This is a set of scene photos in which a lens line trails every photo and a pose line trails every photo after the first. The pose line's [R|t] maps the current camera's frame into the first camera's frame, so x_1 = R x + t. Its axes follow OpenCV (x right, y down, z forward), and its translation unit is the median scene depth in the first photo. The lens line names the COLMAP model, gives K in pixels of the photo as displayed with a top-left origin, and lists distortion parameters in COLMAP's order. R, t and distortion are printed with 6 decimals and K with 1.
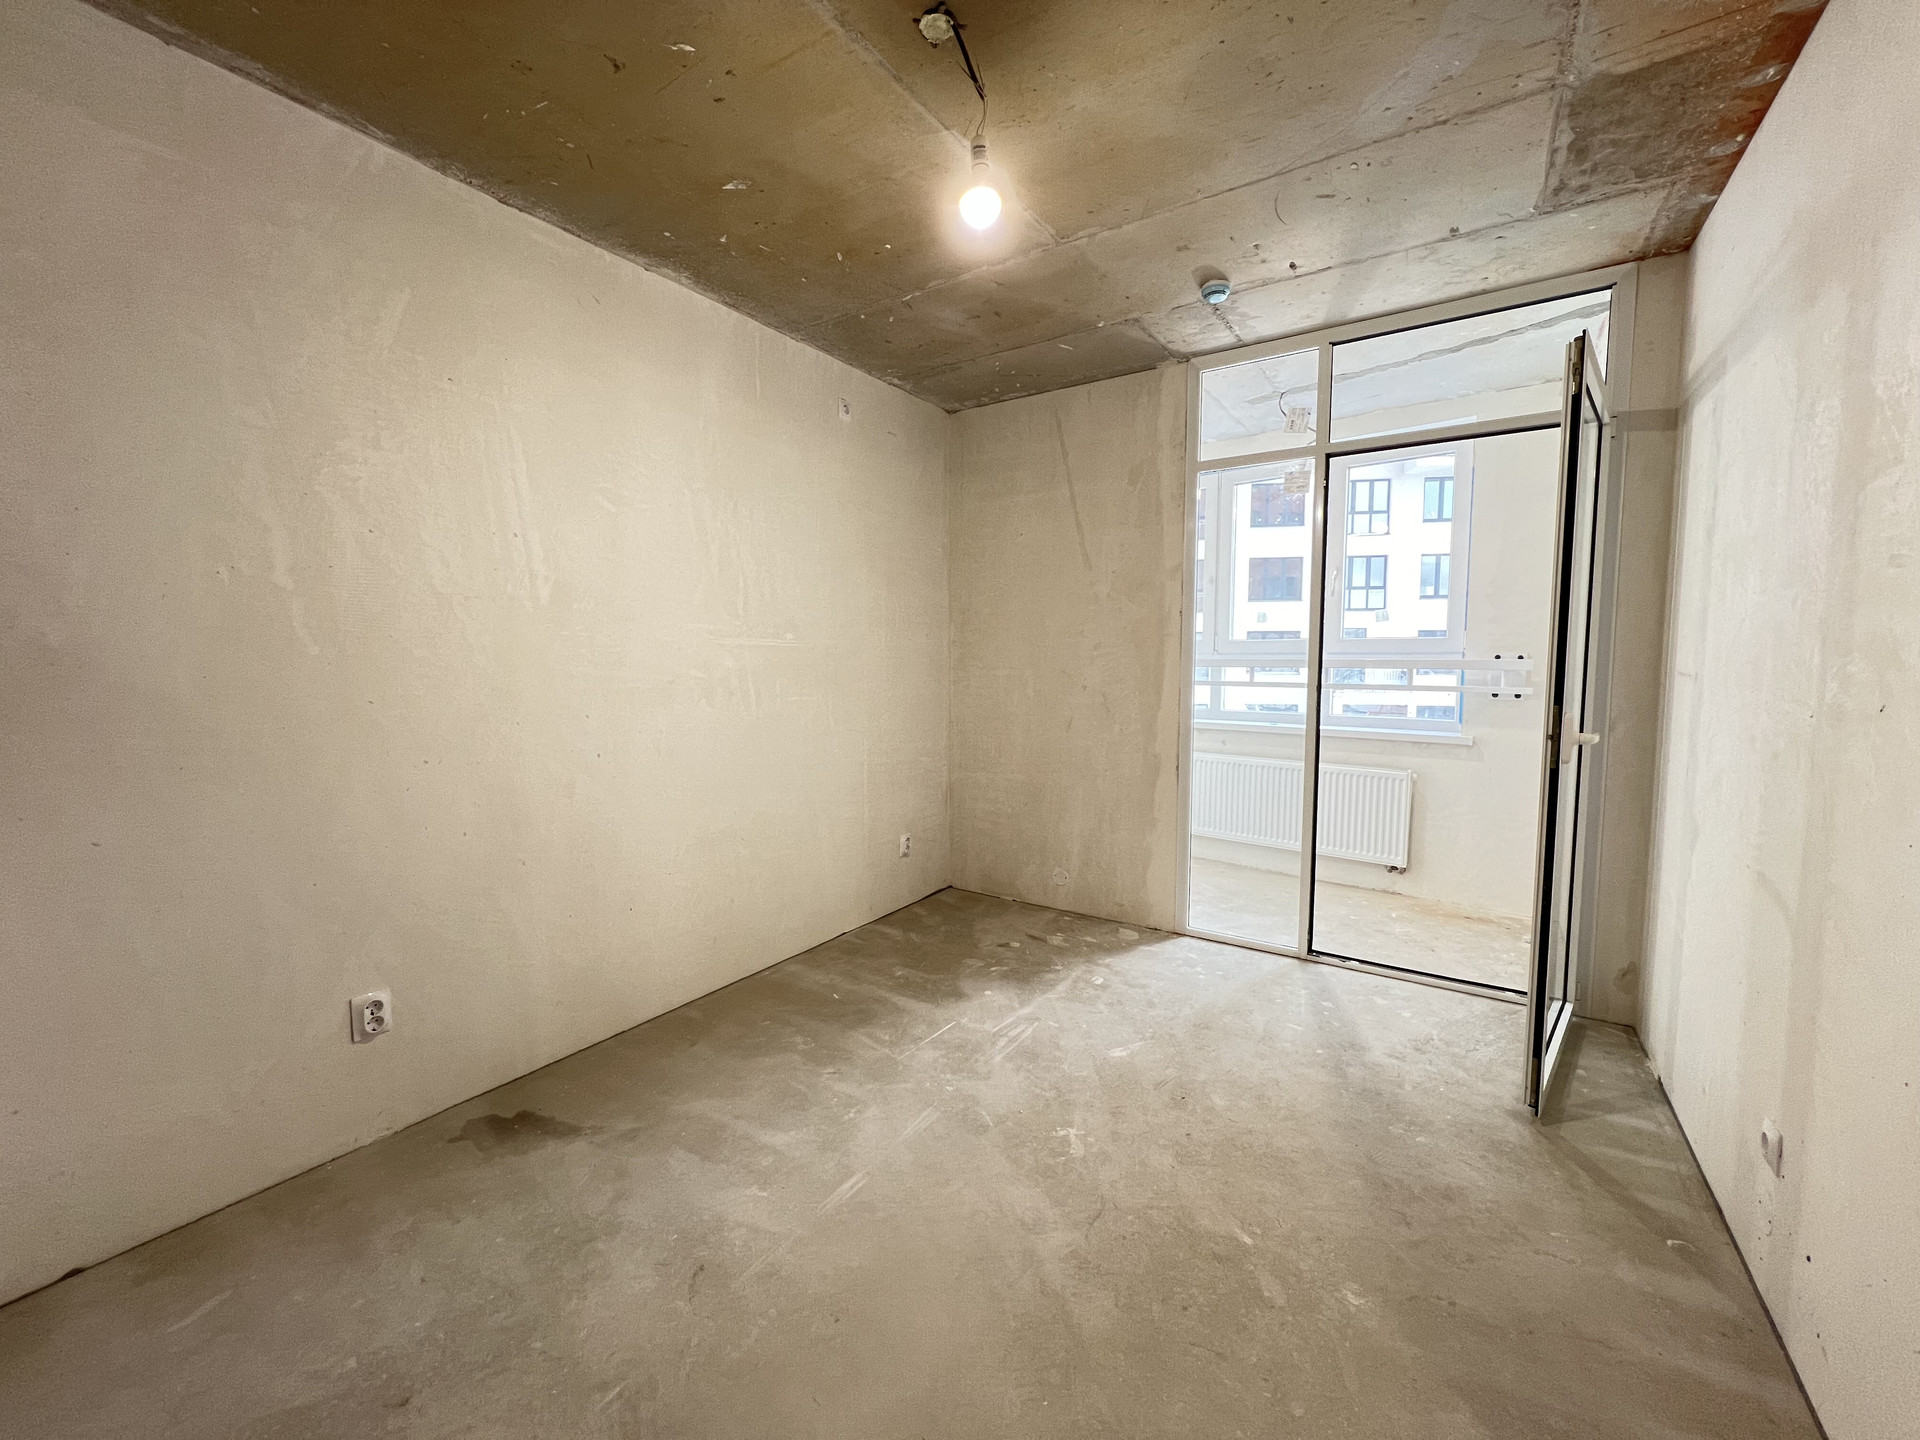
lens RADIAL K [[767.4, 0, 954.9], [0, 767.4, 715.3], [0, 0, 1]] dist [-0.000279, 0.000250]
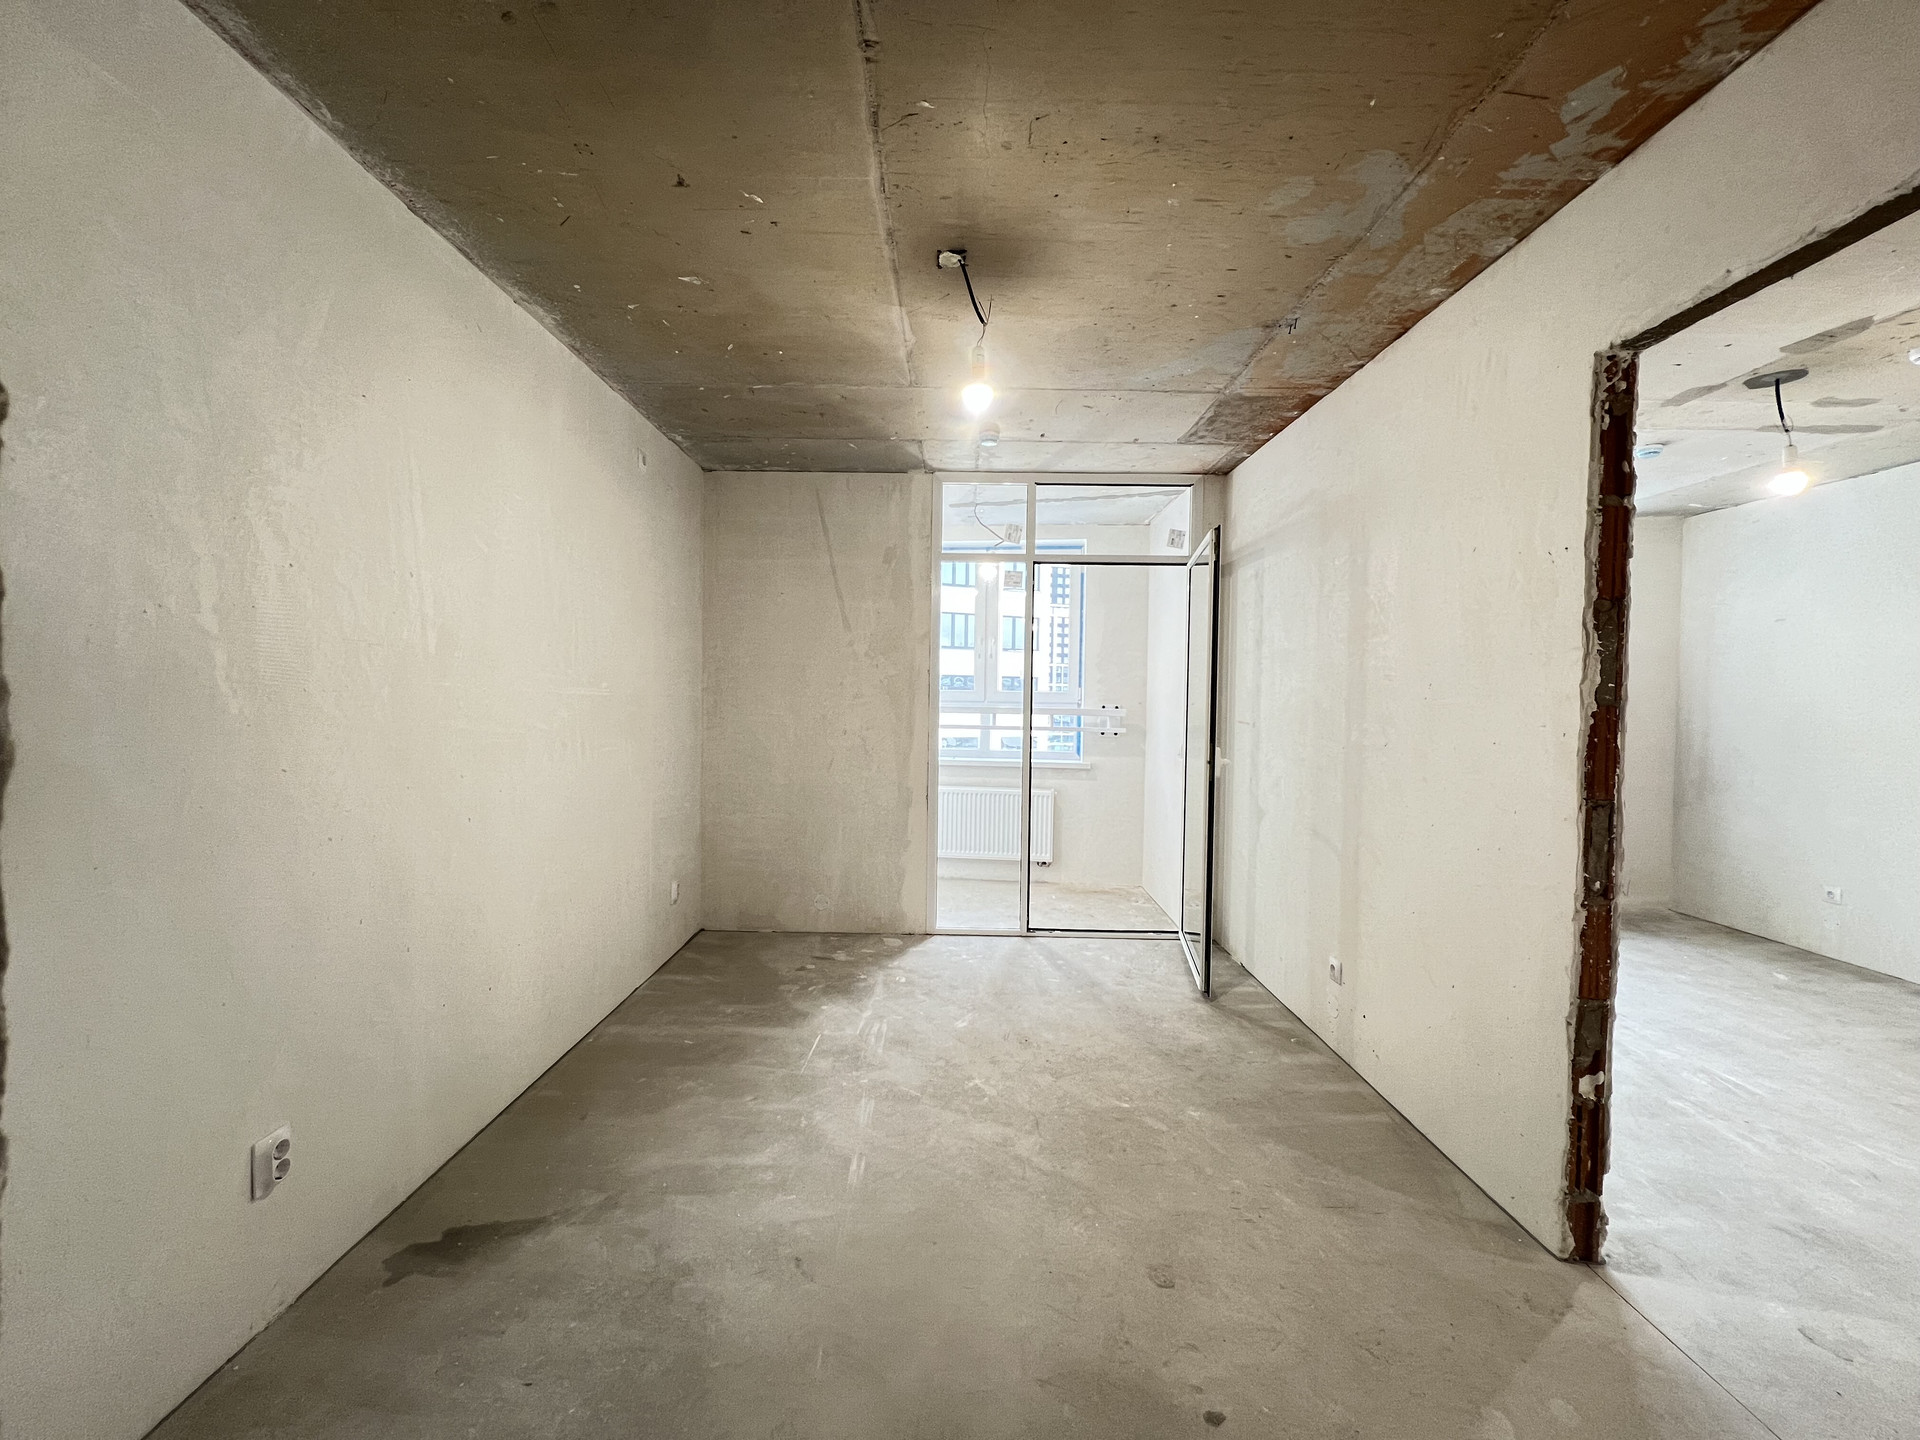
lens RADIAL K [[767.4, 0, 954.9], [0, 767.4, 715.3], [0, 0, 1]] dist [-0.000279, 0.000250]
pose [[0.833722, -0.001360, 0.552183, -0.461293], [0.026606, 0.998934, -0.037710, -0.019452], [-0.551544, 0.046131, 0.832869, -0.064520]]
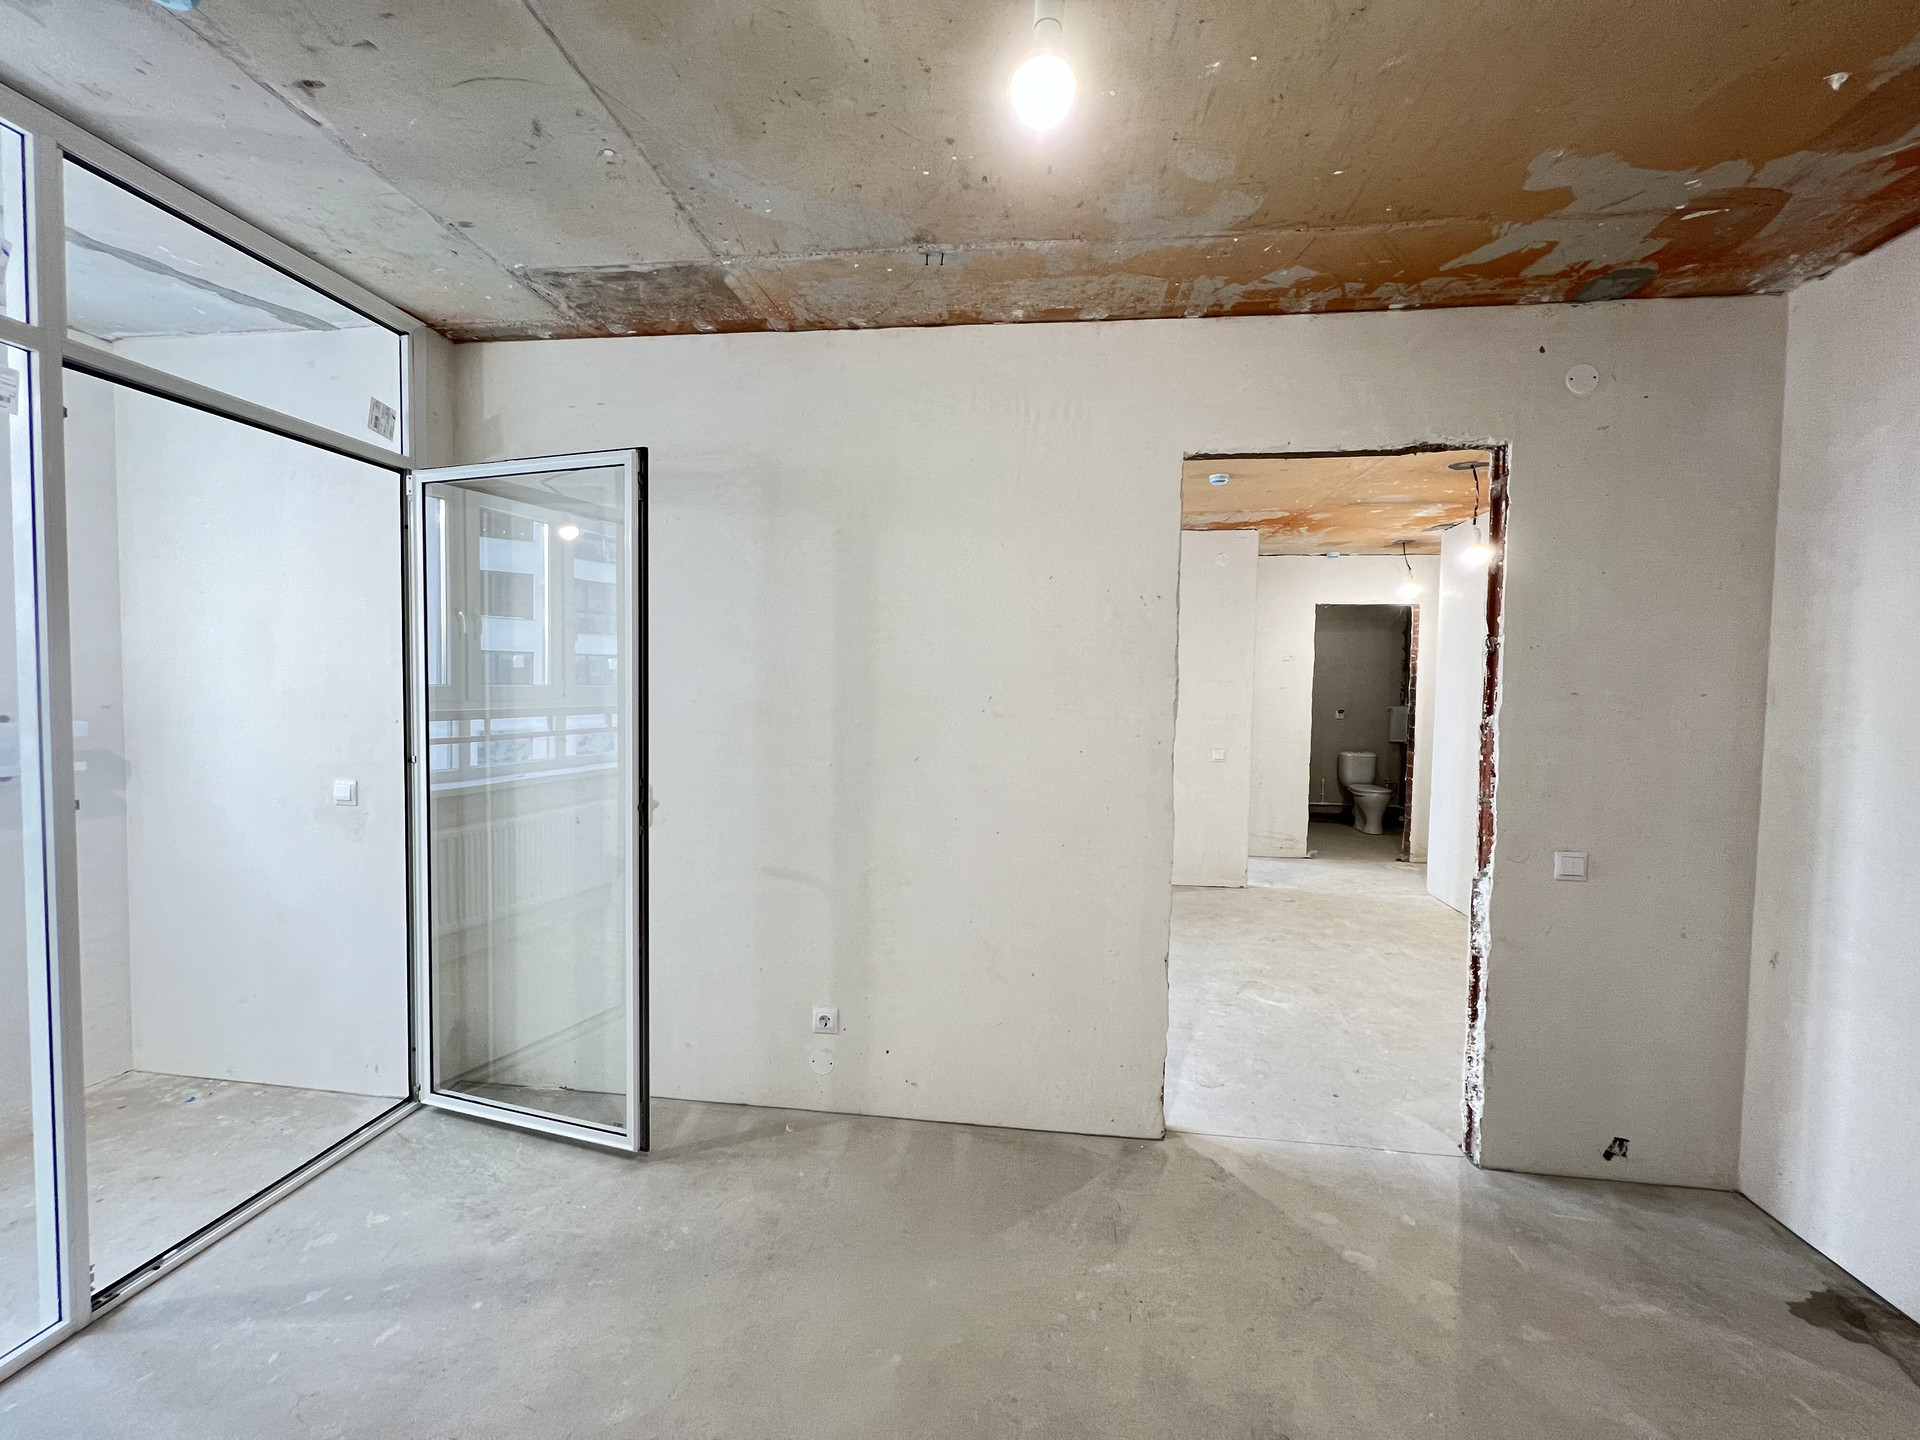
lens RADIAL K [[767.4, 0, 954.9], [0, 767.4, 715.3], [0, 0, 1]] dist [-0.000279, 0.000250]
pose [[-0.446108, -0.044715, 0.893862, -0.307405], [0.050063, 0.995941, 0.074807, -0.124638], [-0.893578, 0.078121, -0.442058, 0.826330]]
